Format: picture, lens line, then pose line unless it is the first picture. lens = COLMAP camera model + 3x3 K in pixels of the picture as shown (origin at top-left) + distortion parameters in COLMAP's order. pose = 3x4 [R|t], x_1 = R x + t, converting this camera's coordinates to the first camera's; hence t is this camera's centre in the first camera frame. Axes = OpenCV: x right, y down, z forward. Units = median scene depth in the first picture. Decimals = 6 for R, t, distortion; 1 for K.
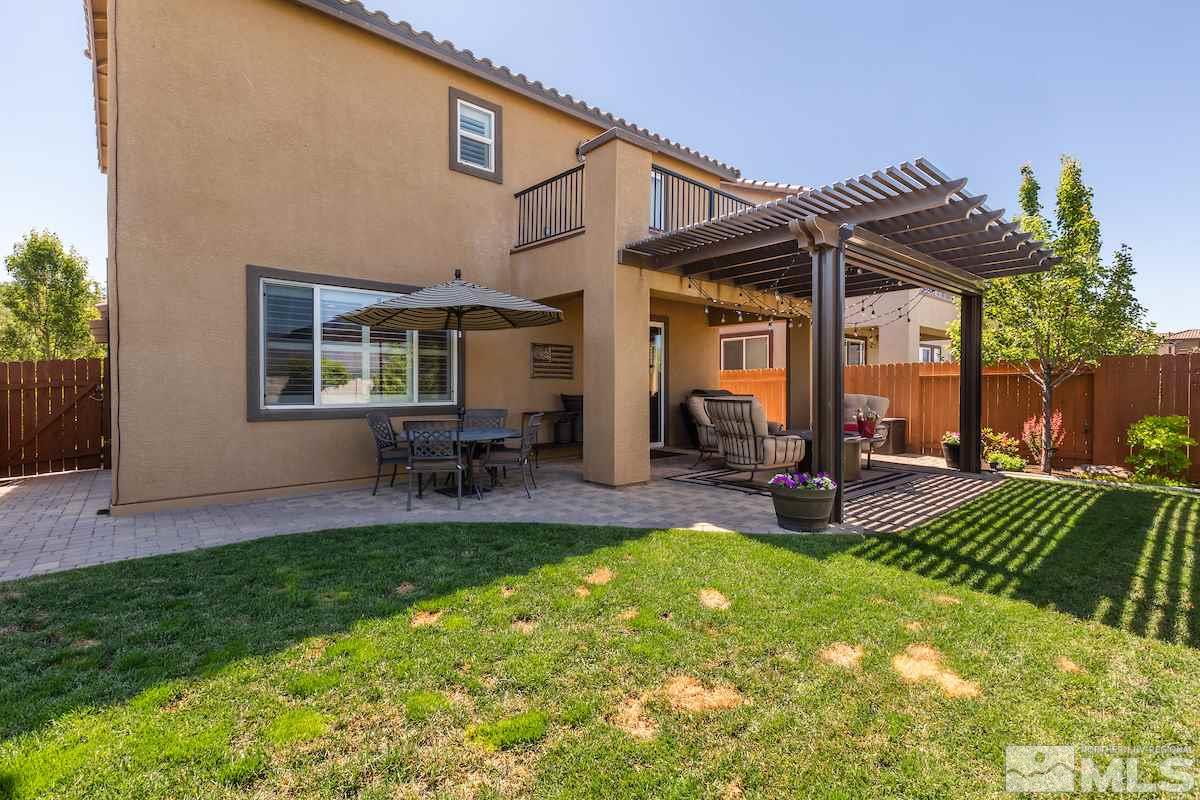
lens RADIAL K [[550.7, 0, 600.7], [0, 550.7, 393.4], [0, 0, 1]] dist [0.003173, 0.001709]
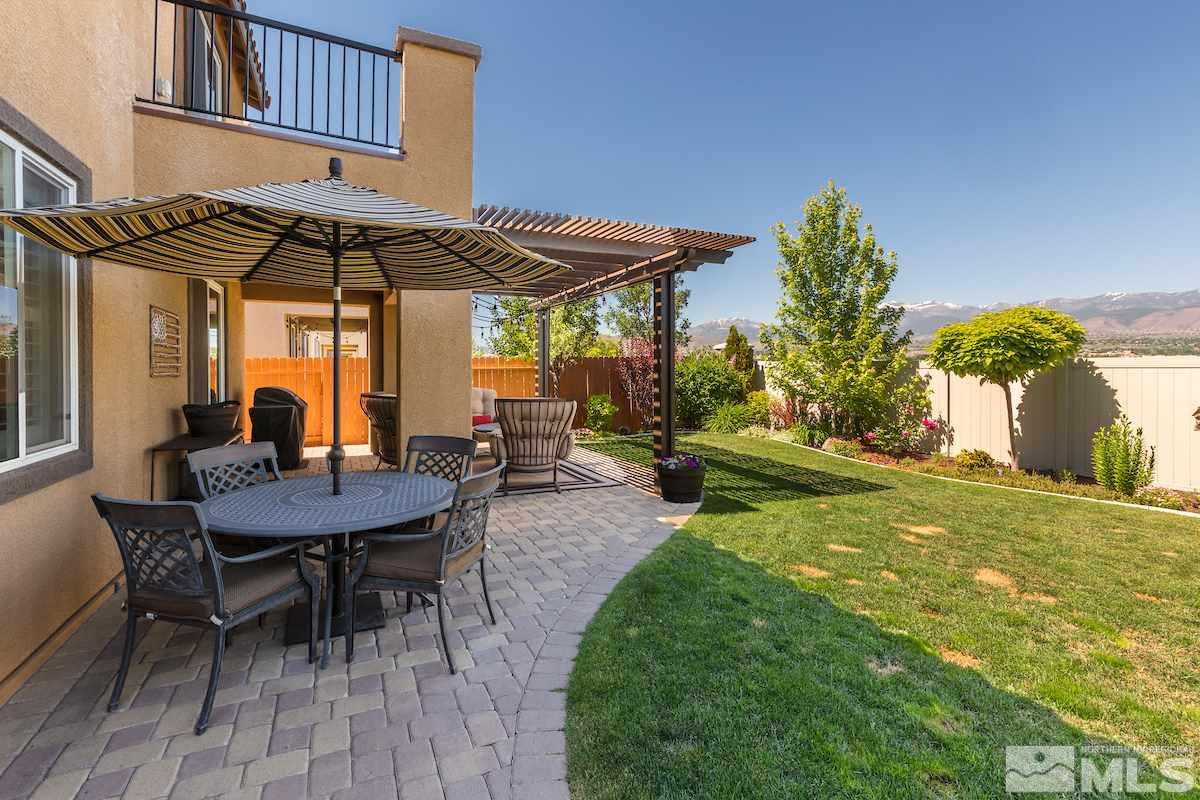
lens RADIAL K [[550.7, 0, 610.0], [0, 550.7, 373.7], [0, 0, 1]] dist [0.003173, 0.001709]
pose [[0.265360, -0.005205, 0.964135, -0.631925], [0.012879, 0.999915, 0.001854, -0.030389], [-0.964063, 0.011925, 0.265405, 0.613080]]
